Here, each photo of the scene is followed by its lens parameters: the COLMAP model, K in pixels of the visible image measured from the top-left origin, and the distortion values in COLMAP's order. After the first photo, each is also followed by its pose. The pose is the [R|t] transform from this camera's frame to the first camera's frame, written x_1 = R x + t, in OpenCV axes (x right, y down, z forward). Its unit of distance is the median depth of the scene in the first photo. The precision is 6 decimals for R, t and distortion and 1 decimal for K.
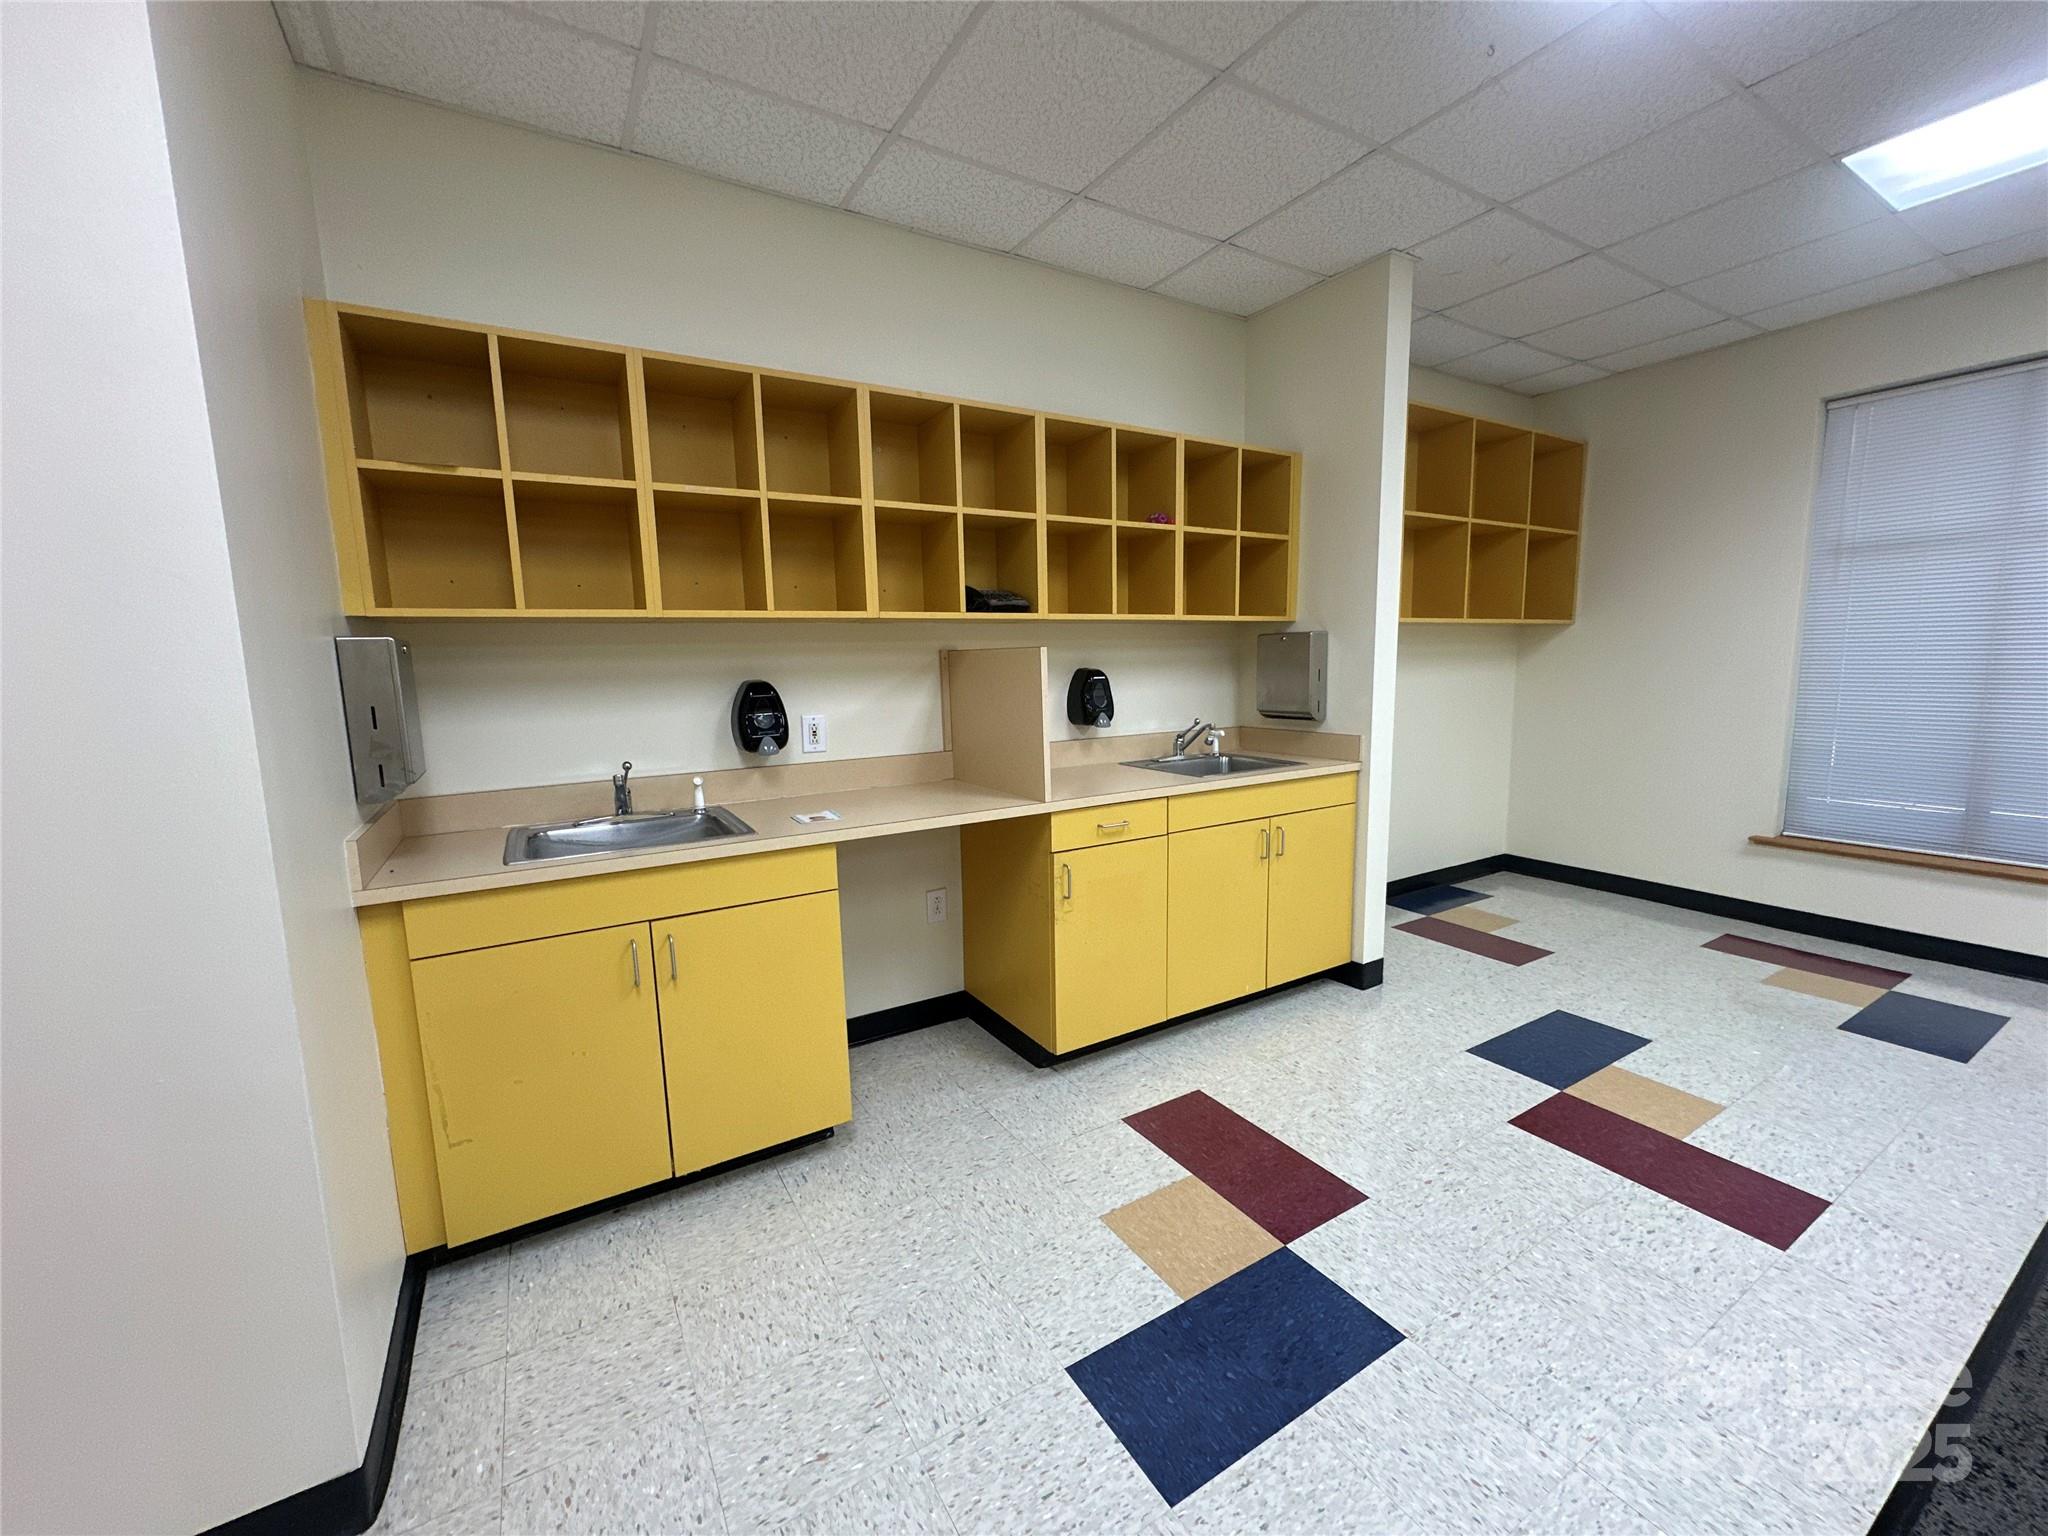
lens RADIAL K [[817.9, 0, 1019.4], [0, 817.9, 765.4], [0, 0, 1]] dist [-0.002038, 0.000781]
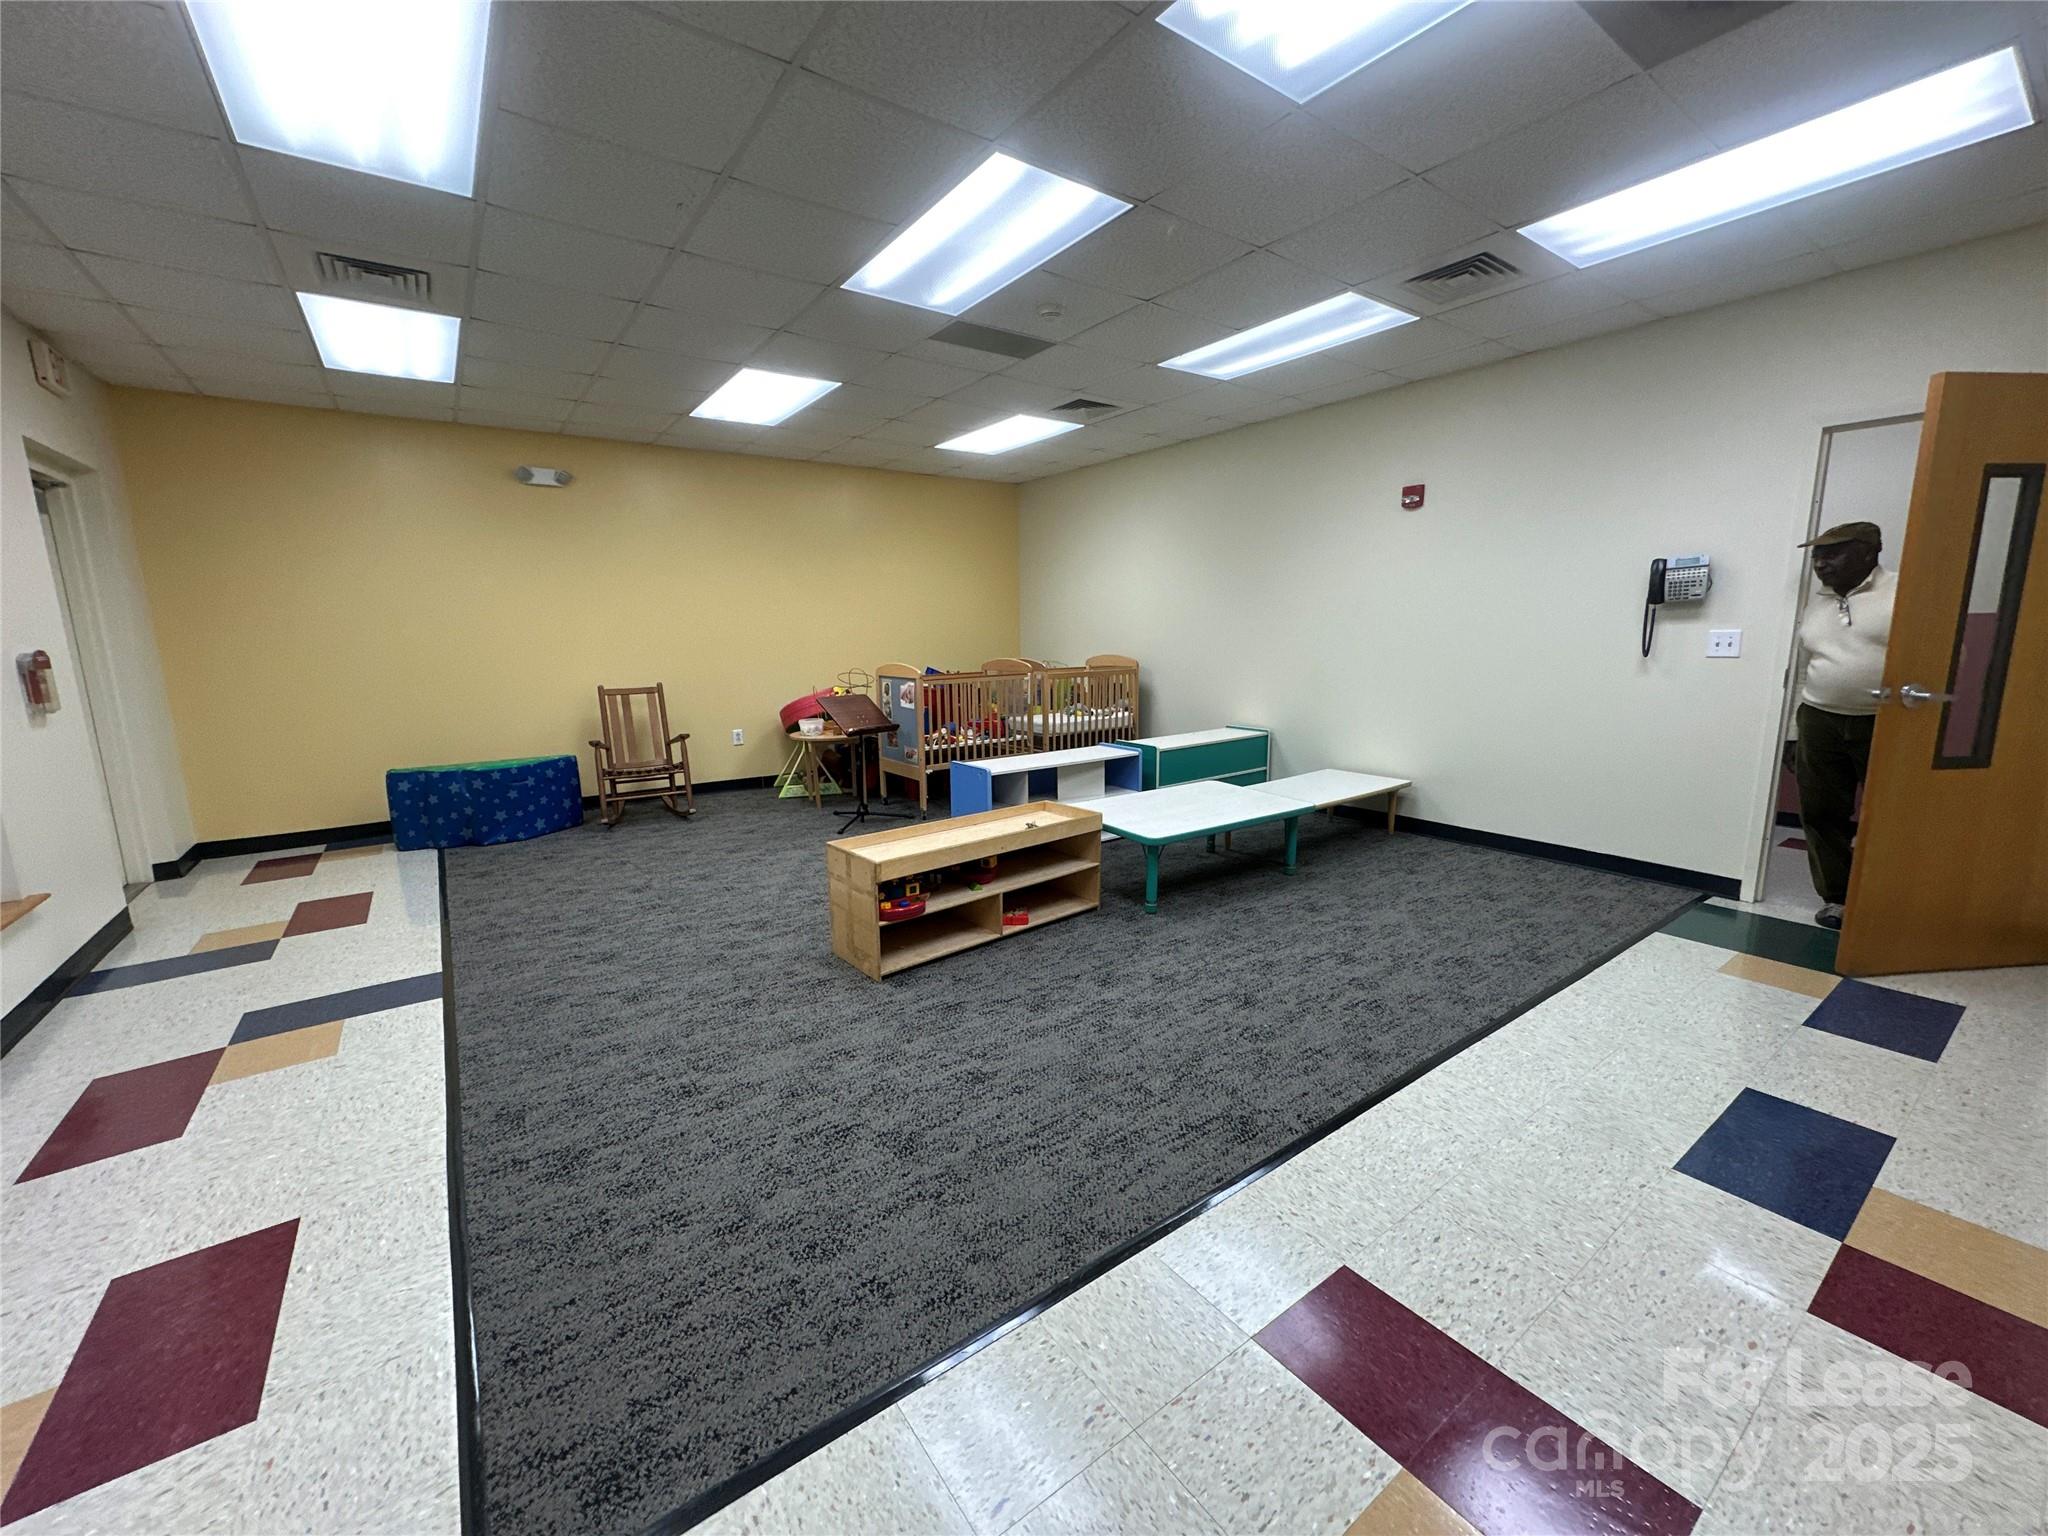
lens RADIAL K [[809.7, 0, 1031.0], [0, 809.7, 766.0], [0, 0, 1]] dist [-0.002629, 0.000017]
pose [[-0.995723, 0.051418, -0.076762, 1.351947], [0.025659, 0.952043, 0.304887, -0.254954], [0.088757, 0.301613, -0.949290, 1.697710]]
